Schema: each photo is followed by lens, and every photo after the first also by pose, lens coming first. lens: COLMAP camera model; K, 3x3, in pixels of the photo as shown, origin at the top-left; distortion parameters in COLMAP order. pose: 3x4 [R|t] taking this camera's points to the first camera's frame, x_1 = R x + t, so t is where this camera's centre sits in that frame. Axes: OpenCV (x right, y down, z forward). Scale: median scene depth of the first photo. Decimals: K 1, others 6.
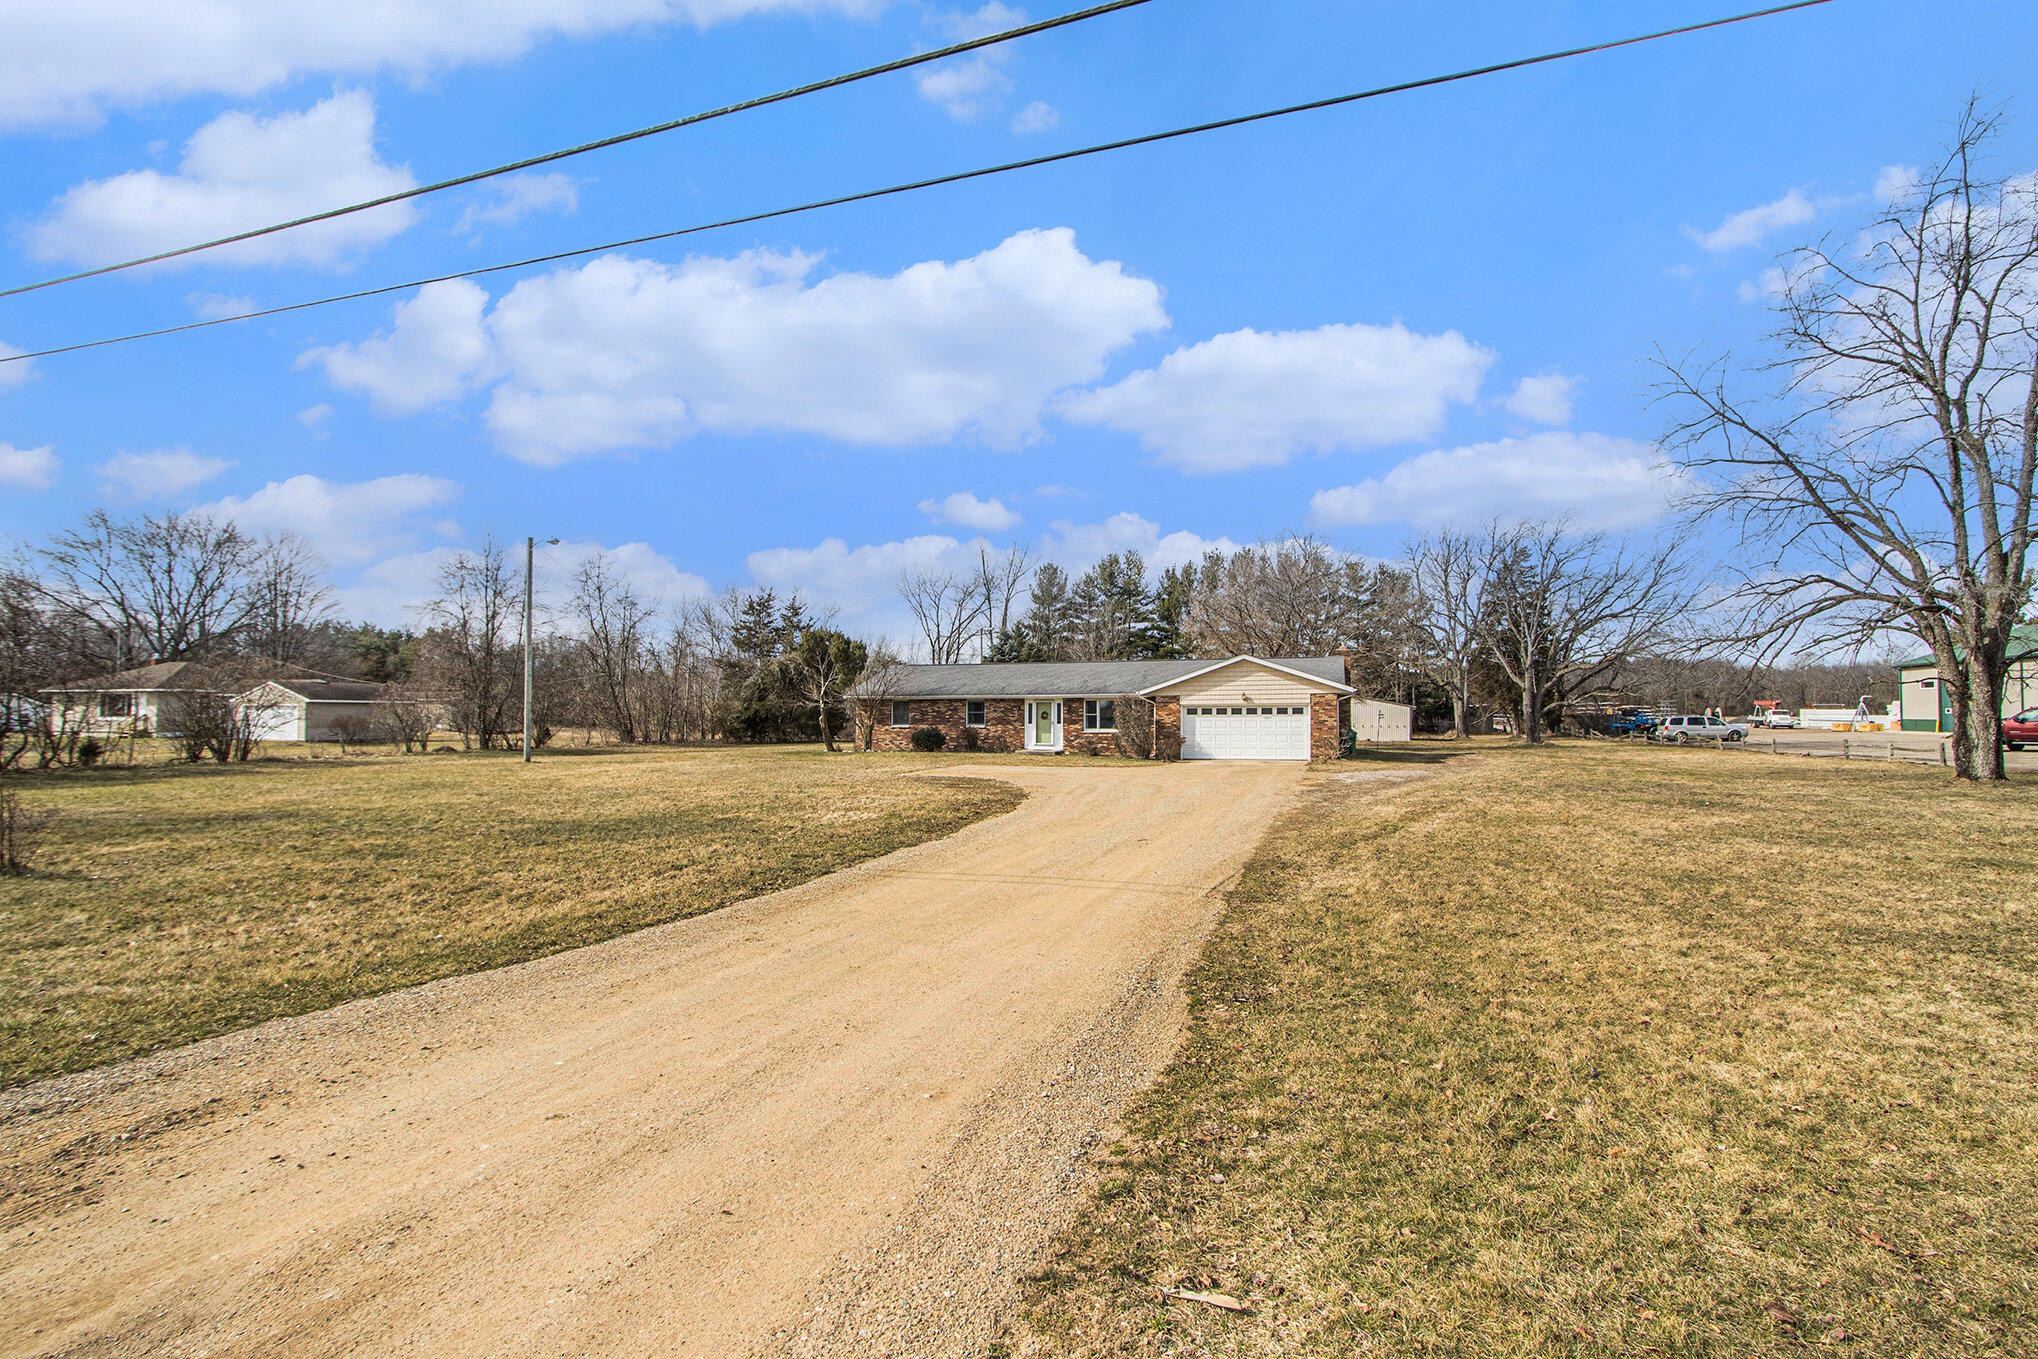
lens RADIAL K [[958.0, 0, 1025.3], [0, 958.0, 684.0], [0, 0, 1]] dist [-0.001801, -0.000035]
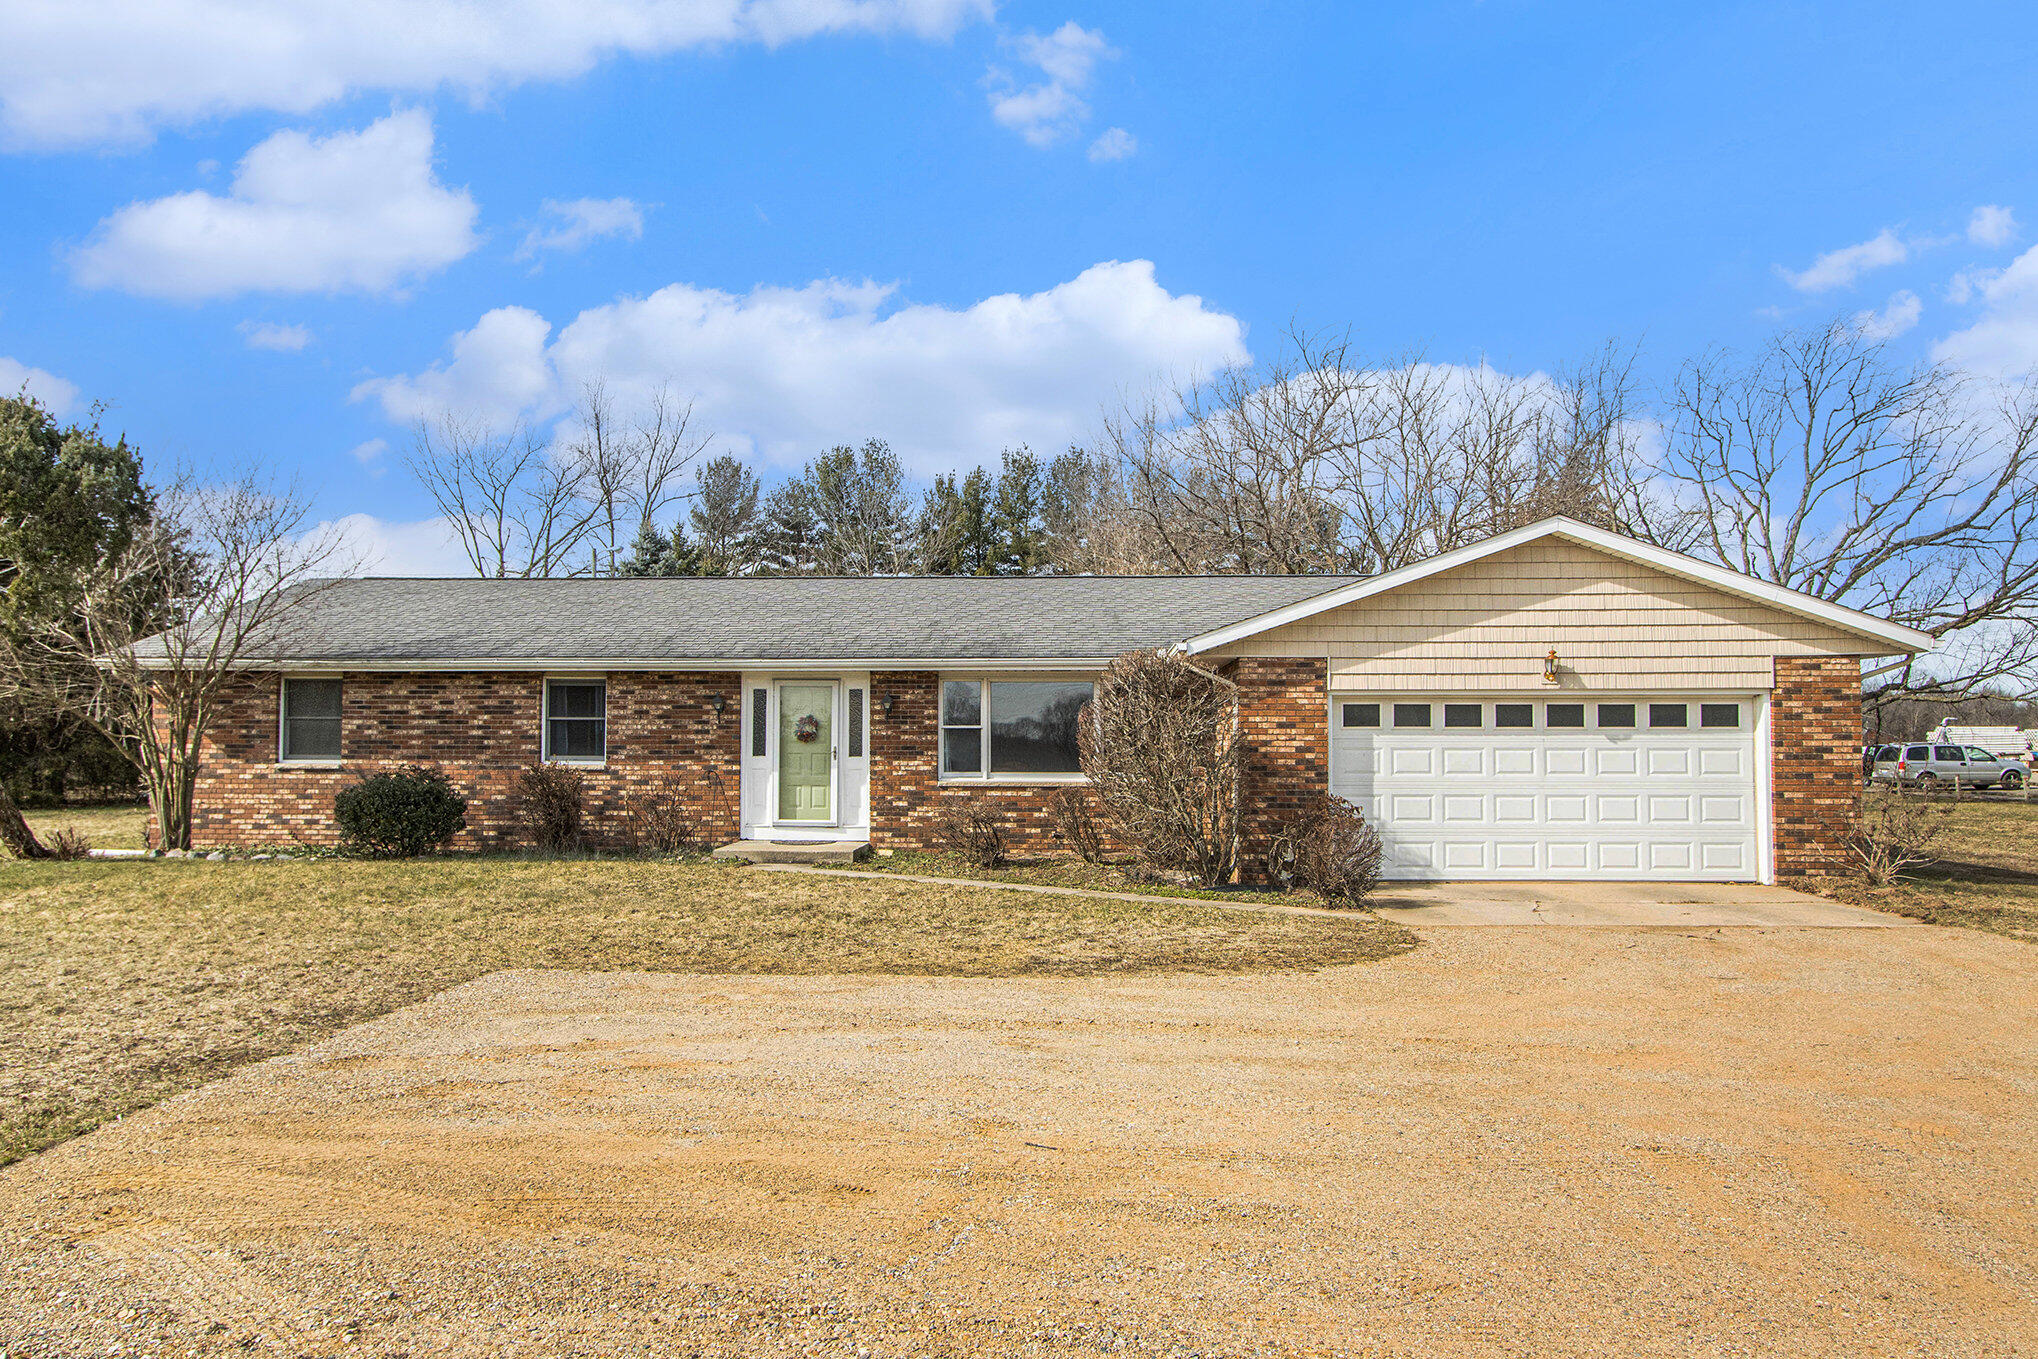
lens RADIAL K [[1336.1, 0, 1007.5], [0, 1336.1, 688.9], [0, 0, 1]] dist [0.004874, 0.000662]
pose [[0.966798, 0.014617, 0.255125, -0.028050], [-0.012915, 0.999882, -0.008343, 0.022566], [-0.255217, 0.004771, 0.966872, 0.567446]]
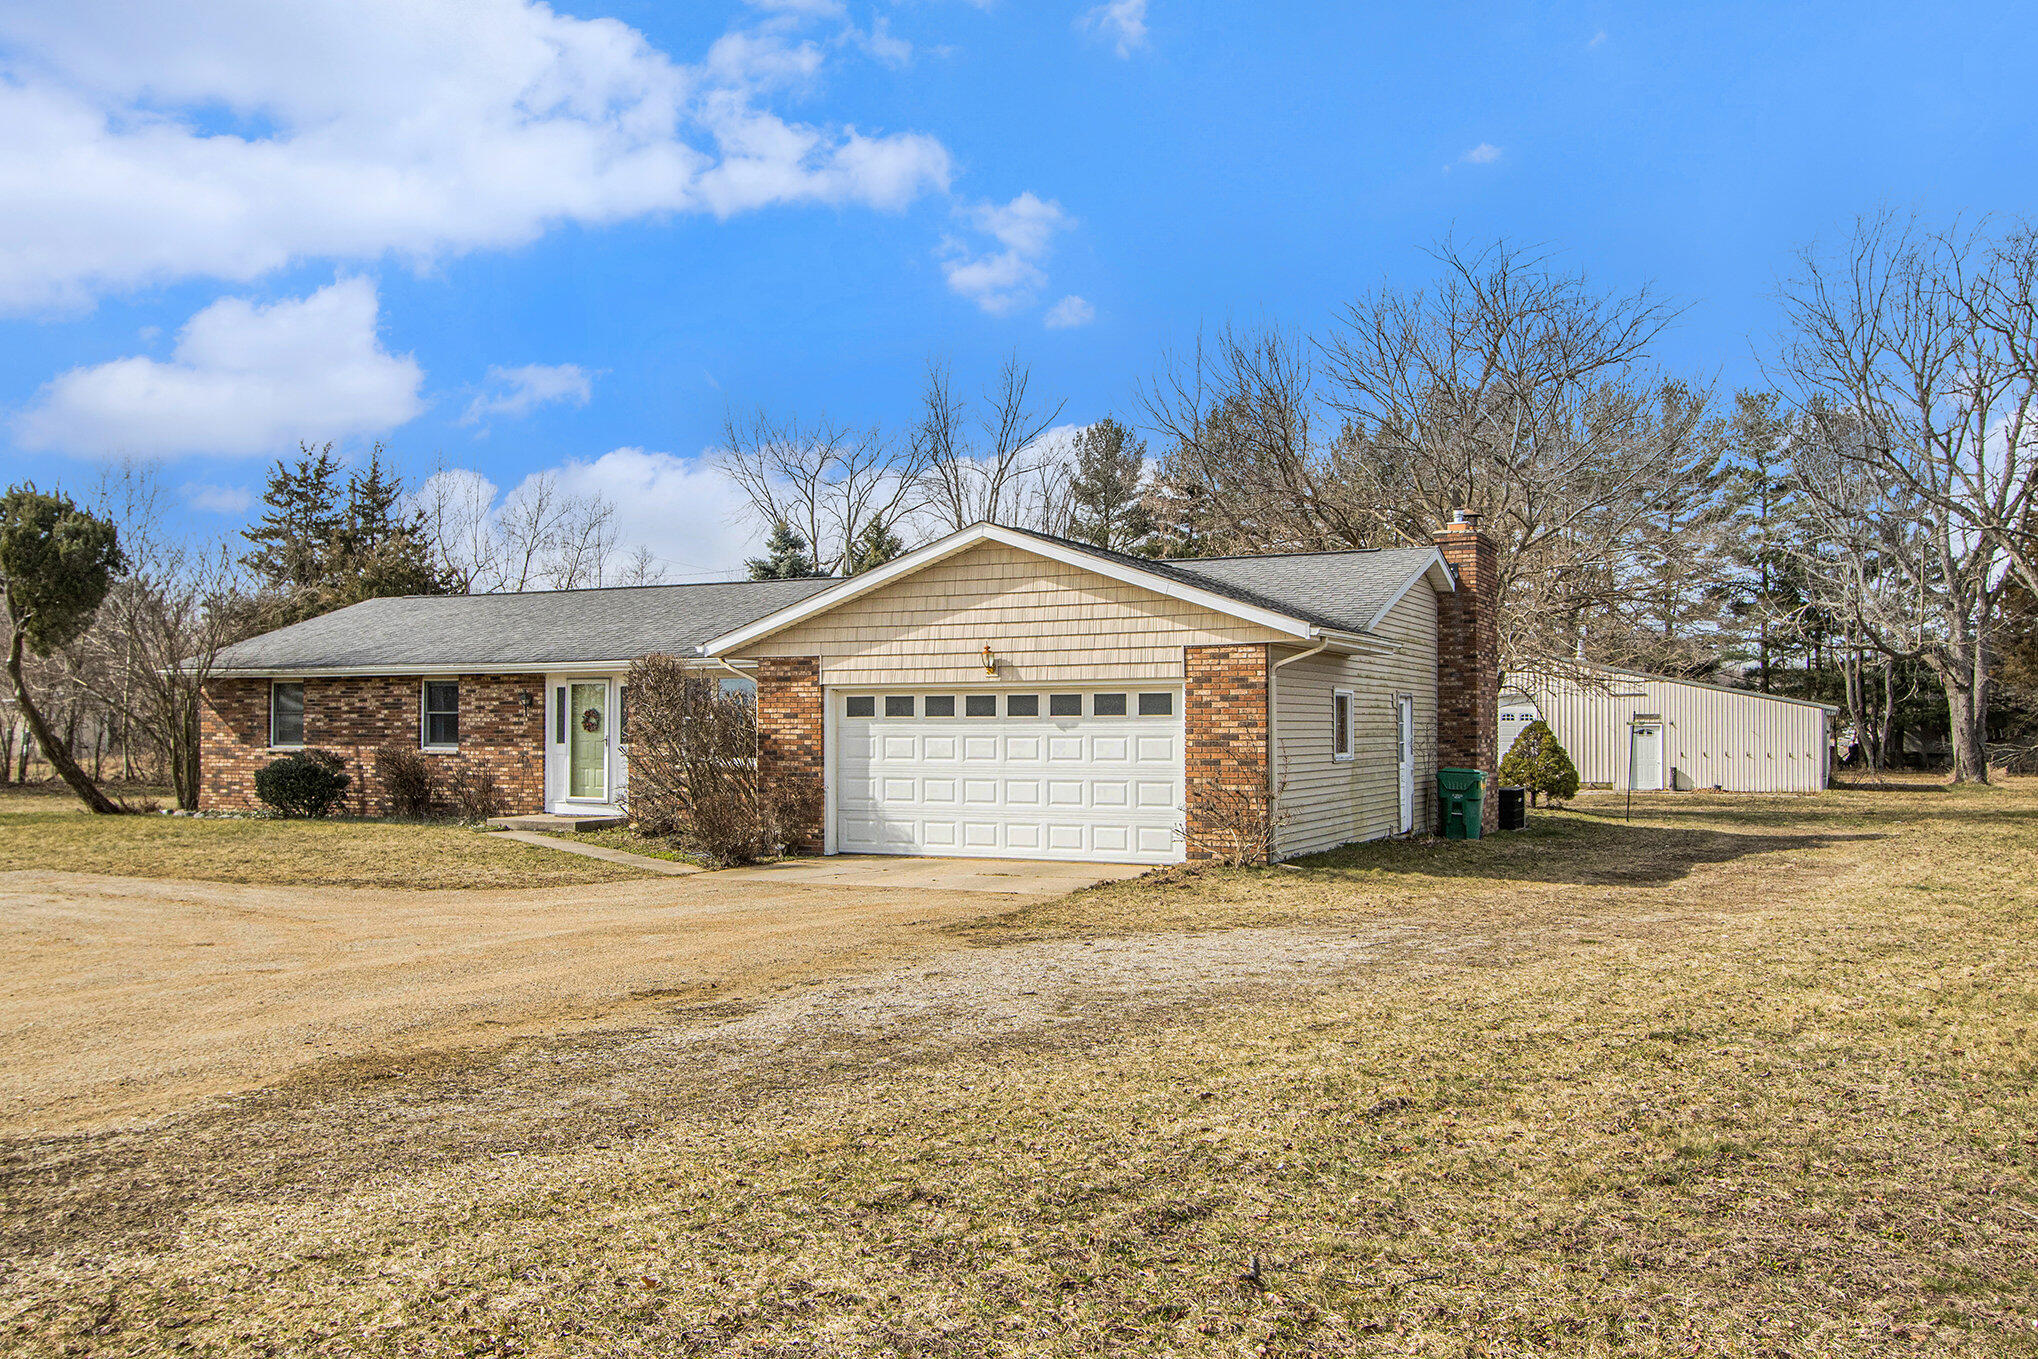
lens RADIAL K [[1632.9, 0, 1013.2], [0, 1632.9, 678.6], [0, 0, 1]] dist [0.001013, -0.003048]
pose [[0.986582, -0.001356, -0.163261, 0.280099], [0.001265, 0.999999, -0.000662, 0.017447], [0.163262, 0.000446, 0.986583, 0.412999]]
